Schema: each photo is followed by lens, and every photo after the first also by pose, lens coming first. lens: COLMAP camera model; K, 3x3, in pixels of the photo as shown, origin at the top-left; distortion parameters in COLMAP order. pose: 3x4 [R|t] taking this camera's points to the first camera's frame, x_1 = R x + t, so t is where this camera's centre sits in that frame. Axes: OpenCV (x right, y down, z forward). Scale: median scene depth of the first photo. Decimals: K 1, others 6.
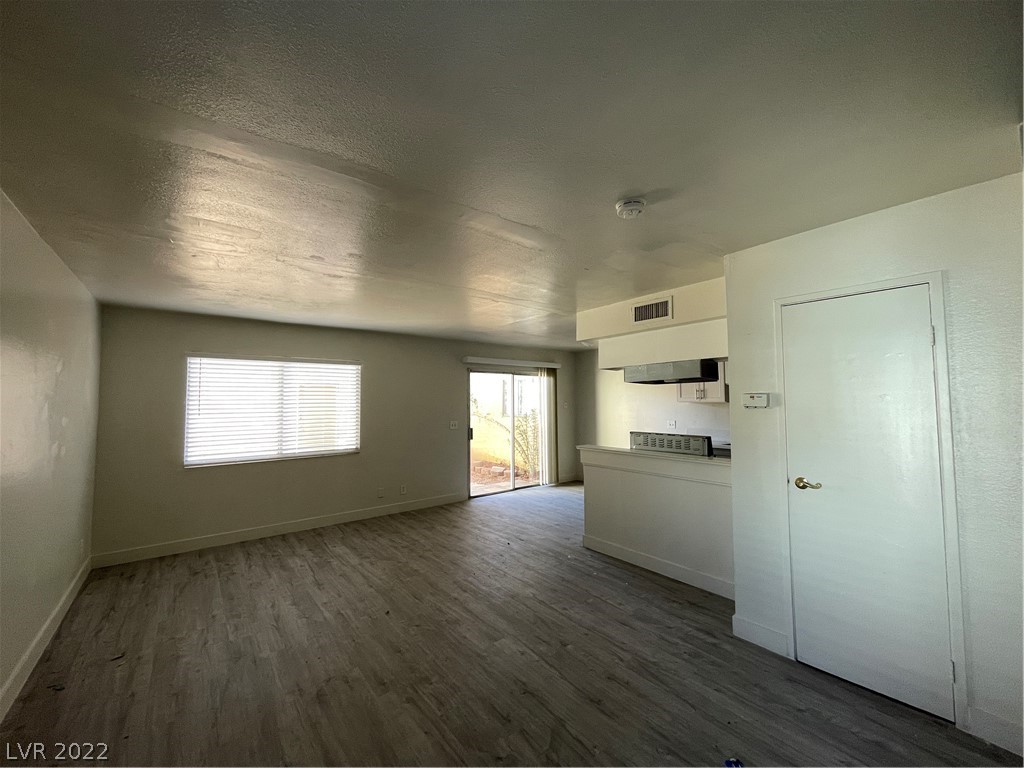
lens RADIAL K [[411.4, 0, 515.9], [0, 411.4, 384.4], [0, 0, 1]] dist [-0.000142, 0.000369]
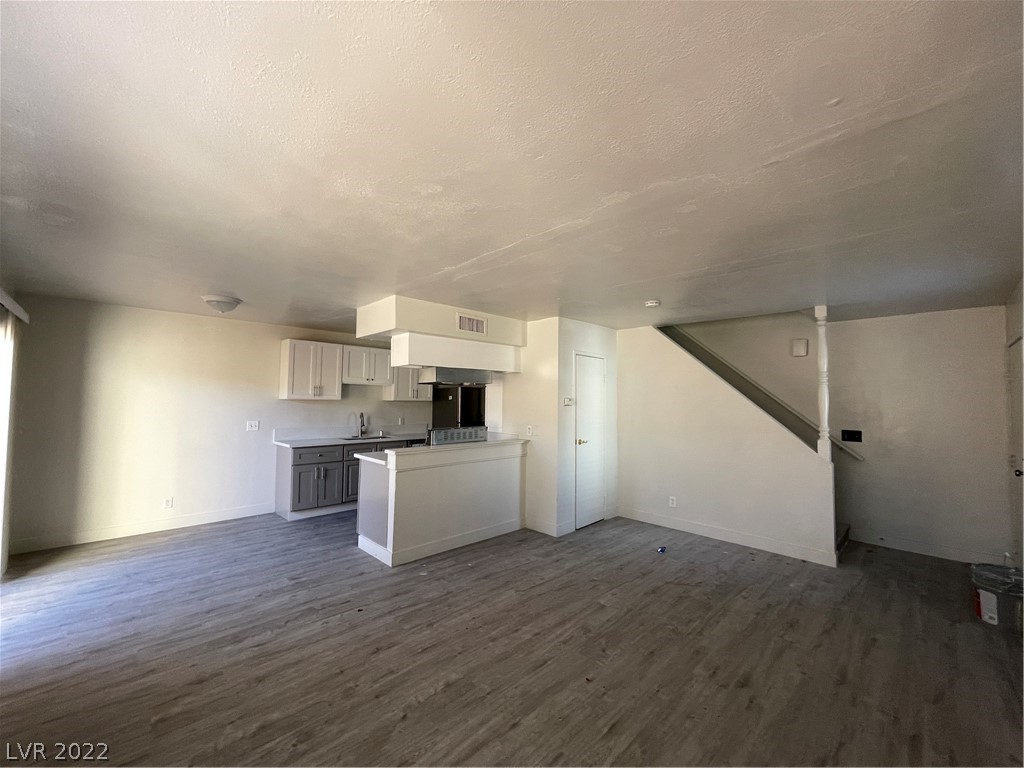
lens RADIAL K [[411.4, 0, 513.8], [0, 411.4, 381.0], [0, 0, 1]] dist [-0.000142, 0.000369]
pose [[-0.099454, 0.051958, 0.993685, -0.899685], [-0.055382, 0.996799, -0.057664, 0.048697], [-0.993500, -0.060767, -0.096258, 1.036318]]
